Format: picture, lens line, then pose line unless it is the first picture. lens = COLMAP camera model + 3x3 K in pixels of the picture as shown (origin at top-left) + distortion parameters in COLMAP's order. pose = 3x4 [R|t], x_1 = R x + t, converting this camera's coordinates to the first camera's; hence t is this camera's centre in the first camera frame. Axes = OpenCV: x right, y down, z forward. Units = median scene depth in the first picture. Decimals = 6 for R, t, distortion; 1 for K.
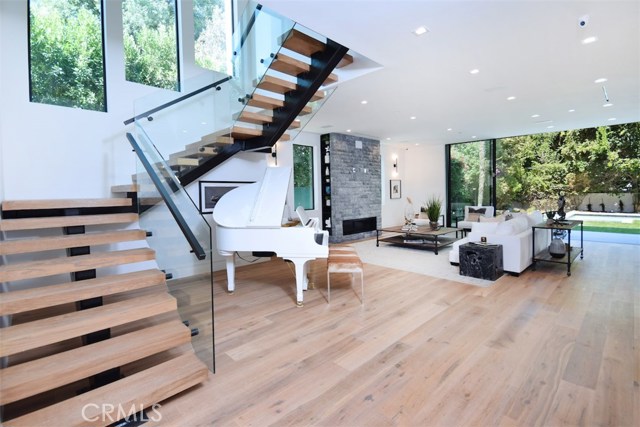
lens RADIAL K [[321.5, 0, 288.4], [0, 321.5, 194.4], [0, 0, 1]] dist [0.012682, -0.004100]
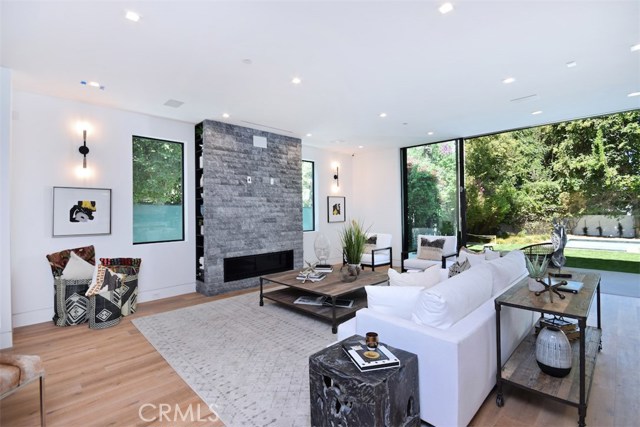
lens RADIAL K [[321.5, 0, 301.5], [0, 321.5, 204.4], [0, 0, 1]] dist [0.012682, -0.004100]
pose [[0.999267, 0.005916, 0.037809, 0.154877], [-0.004818, 0.999565, -0.029082, -0.003832], [-0.037964, 0.028878, 0.998862, 0.186171]]
